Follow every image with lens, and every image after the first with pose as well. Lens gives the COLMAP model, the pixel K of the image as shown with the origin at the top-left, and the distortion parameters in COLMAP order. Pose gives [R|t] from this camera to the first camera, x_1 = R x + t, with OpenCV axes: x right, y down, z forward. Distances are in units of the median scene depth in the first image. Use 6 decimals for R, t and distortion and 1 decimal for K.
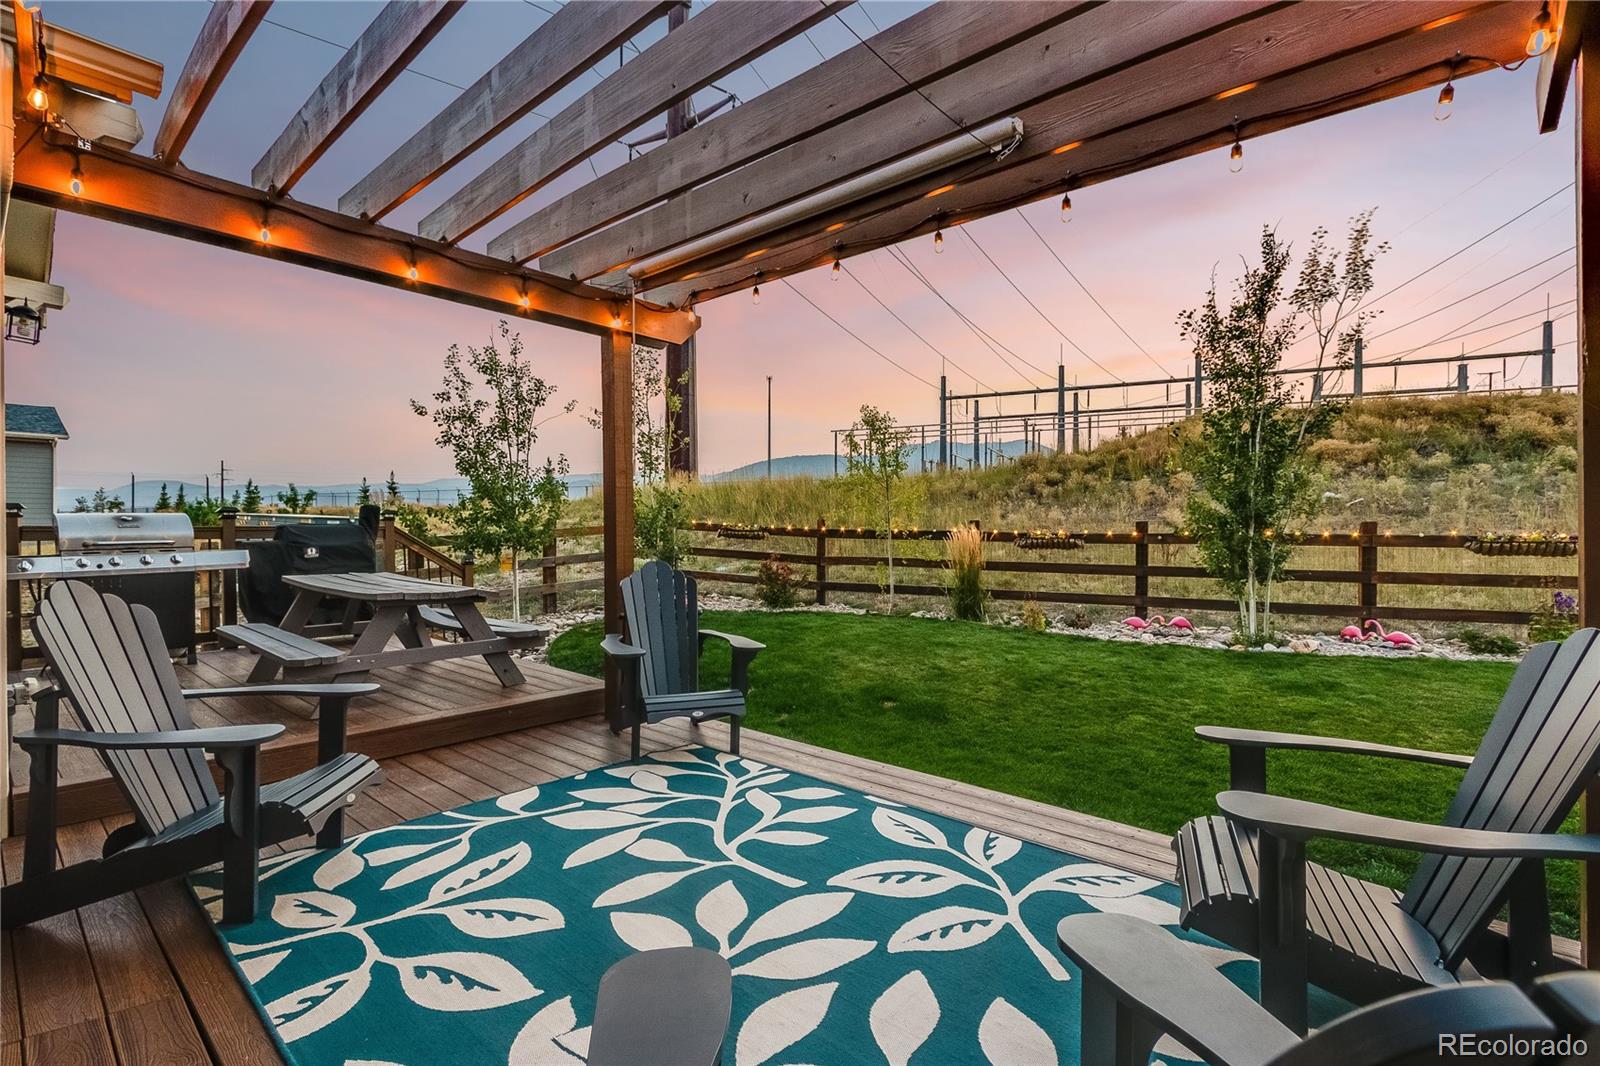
lens RADIAL K [[744.1, 0, 780.7], [0, 744.1, 528.3], [0, 0, 1]] dist [0.001790, -0.000204]
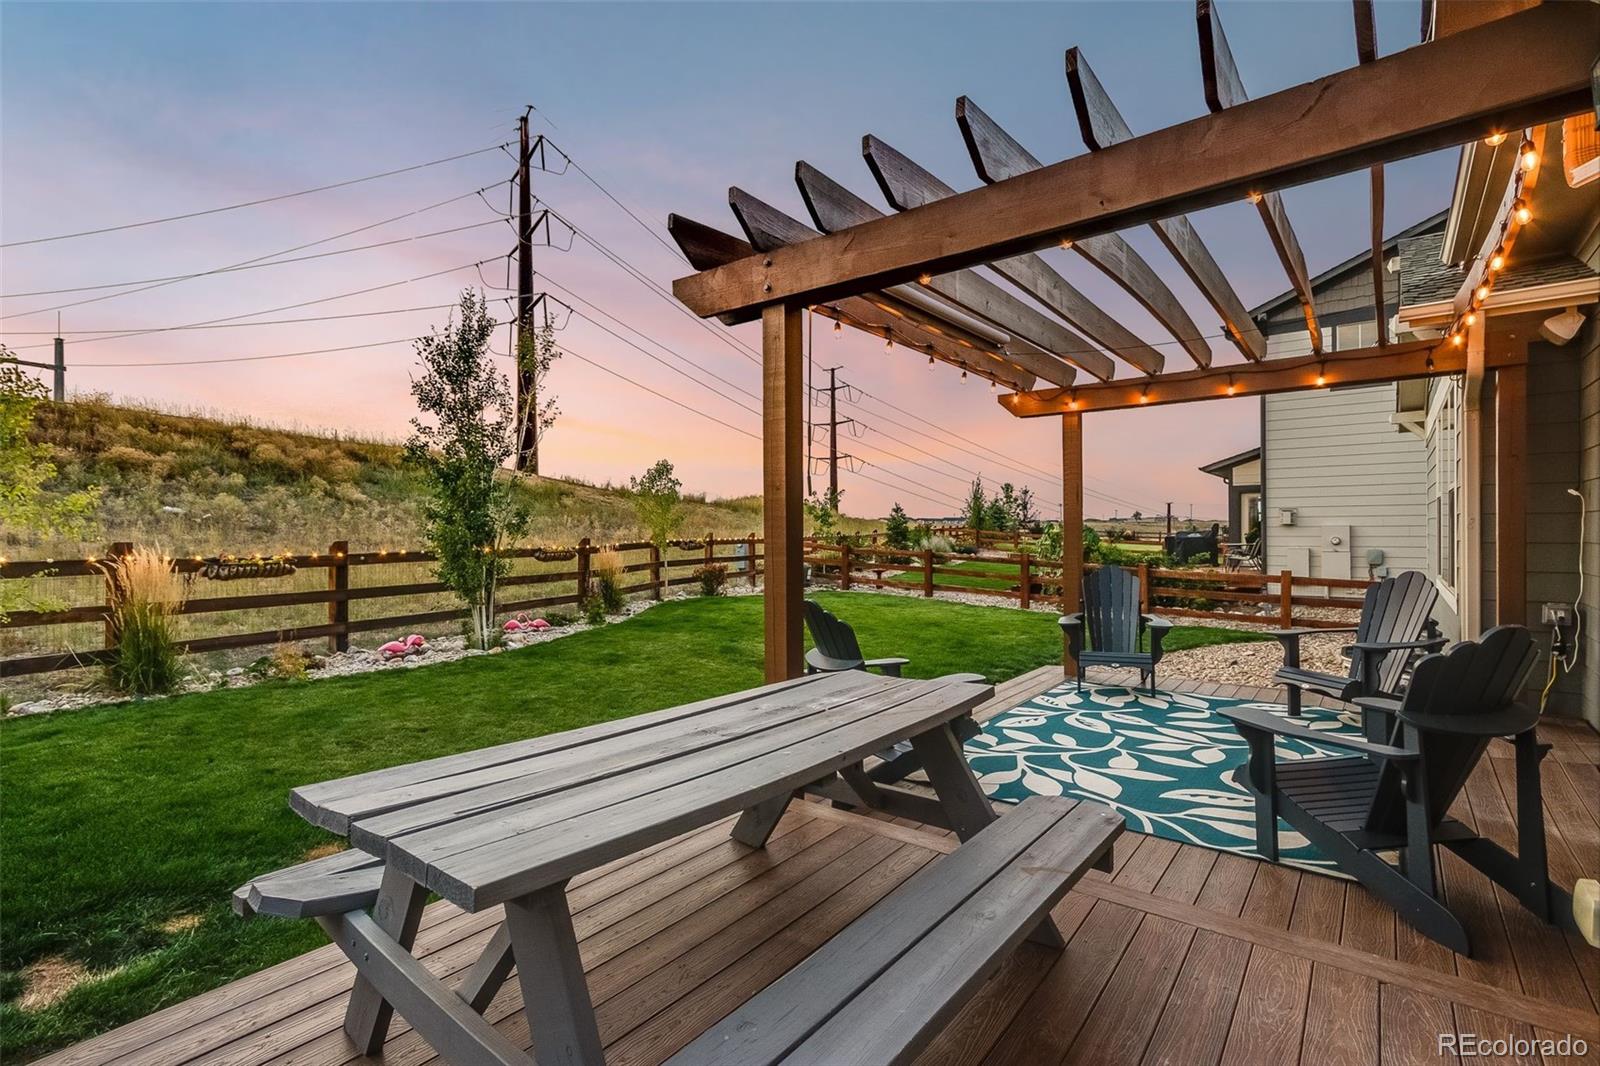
lens RADIAL K [[744.1, 0, 780.7], [0, 744.1, 528.3], [0, 0, 1]] dist [0.001790, -0.000204]
pose [[-0.057644, 0.004912, 0.998325, -1.477929], [0.009958, 0.999941, -0.004345, -0.049850], [-0.998288, 0.009691, -0.057689, 1.582126]]
